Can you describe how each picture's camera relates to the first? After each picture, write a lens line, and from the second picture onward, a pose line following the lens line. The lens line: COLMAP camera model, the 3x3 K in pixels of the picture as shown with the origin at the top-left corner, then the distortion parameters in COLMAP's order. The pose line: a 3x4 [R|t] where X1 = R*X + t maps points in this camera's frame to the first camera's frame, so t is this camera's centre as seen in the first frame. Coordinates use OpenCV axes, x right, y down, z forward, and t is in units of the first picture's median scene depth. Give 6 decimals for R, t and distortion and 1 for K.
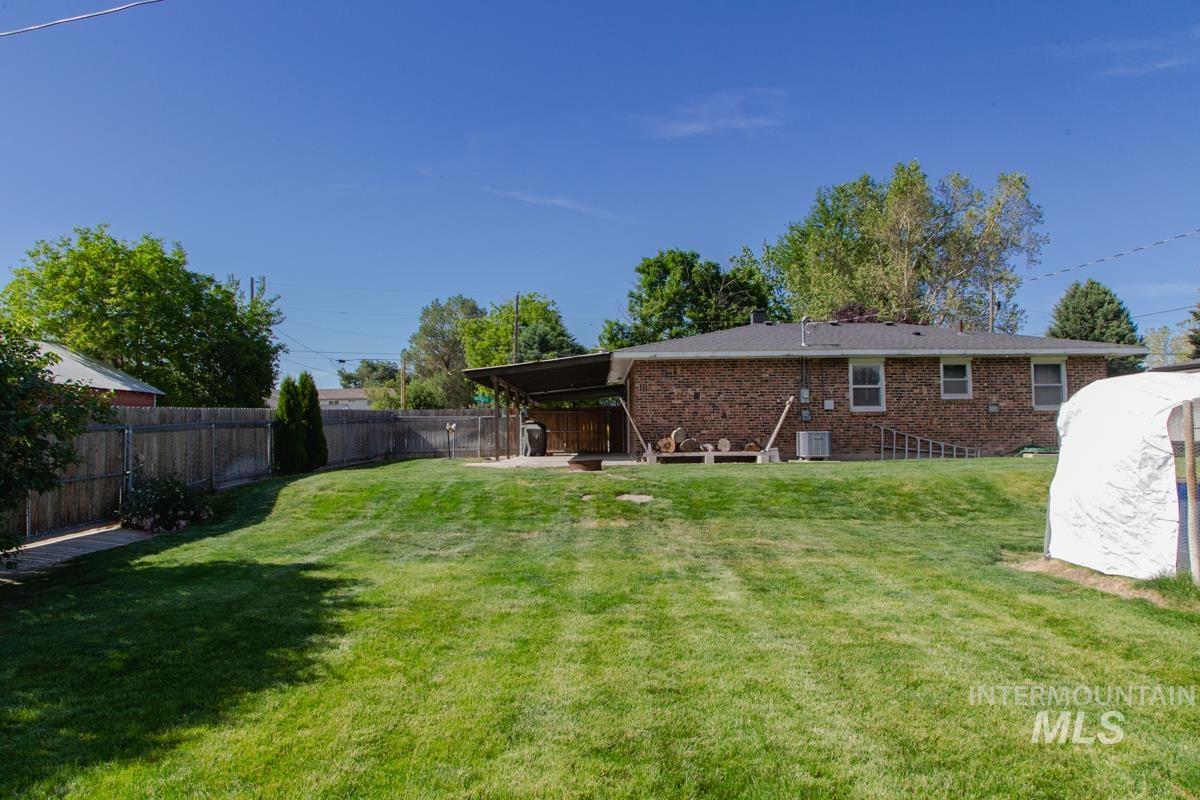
lens RADIAL K [[801.7, 0, 598.5], [0, 801.7, 398.9], [0, 0, 1]] dist [0.014911, -0.003849]
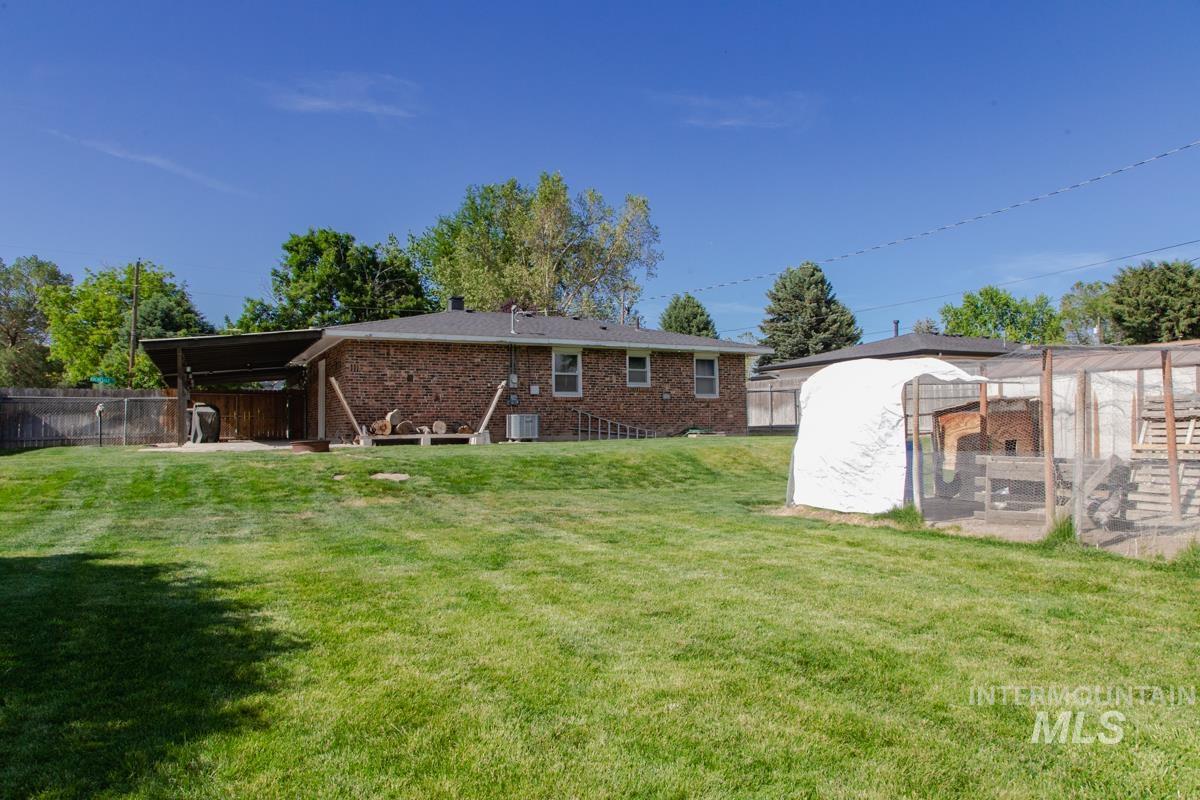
lens RADIAL K [[801.7, 0, 598.5], [0, 801.7, 396.1], [0, 0, 1]] dist [0.014911, -0.003849]
pose [[0.896020, 0.017317, 0.443676, -0.108365], [-0.019422, 0.999811, 0.000202, 0.013646], [-0.443589, -0.008798, 0.896187, 0.008265]]
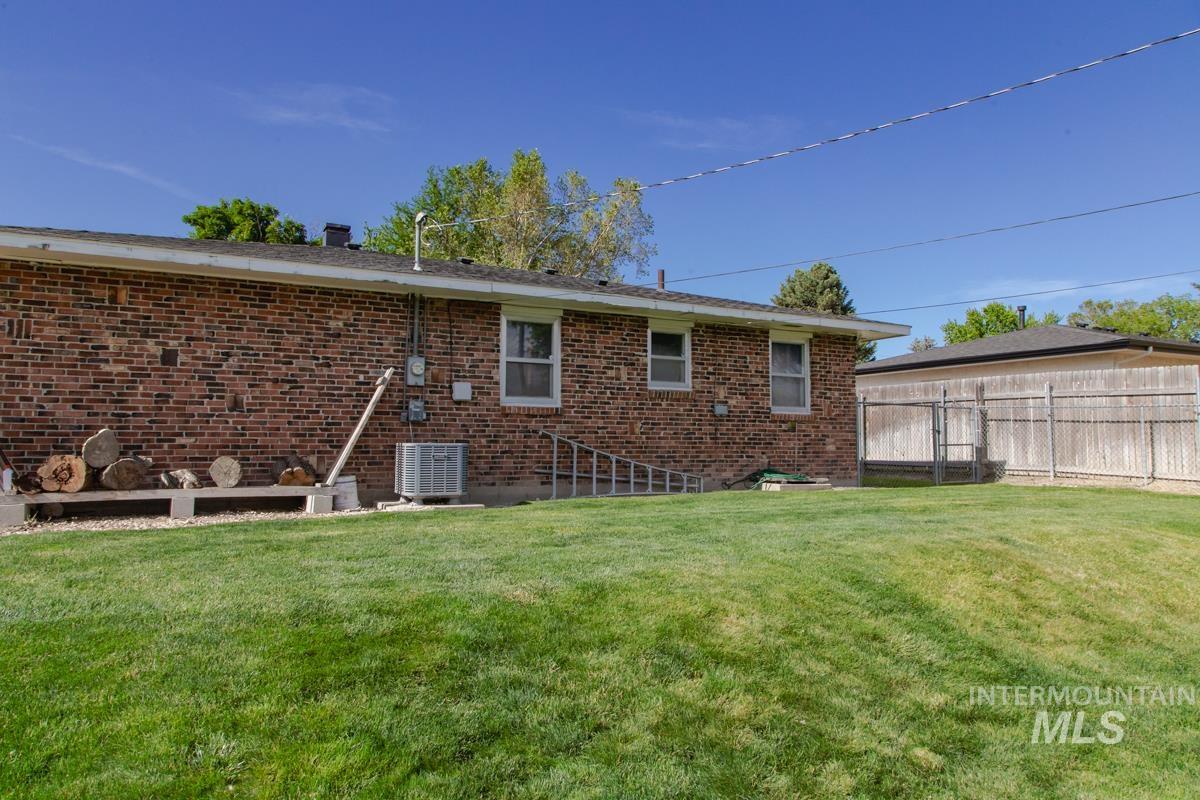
lens RADIAL K [[801.7, 0, 605.7], [0, 801.7, 390.9], [0, 0, 1]] dist [0.014911, -0.003849]
pose [[0.878288, 0.043723, 0.476129, 0.123616], [-0.033044, 0.998980, -0.030781, 0.019851], [-0.476989, 0.011301, 0.878837, 0.504258]]
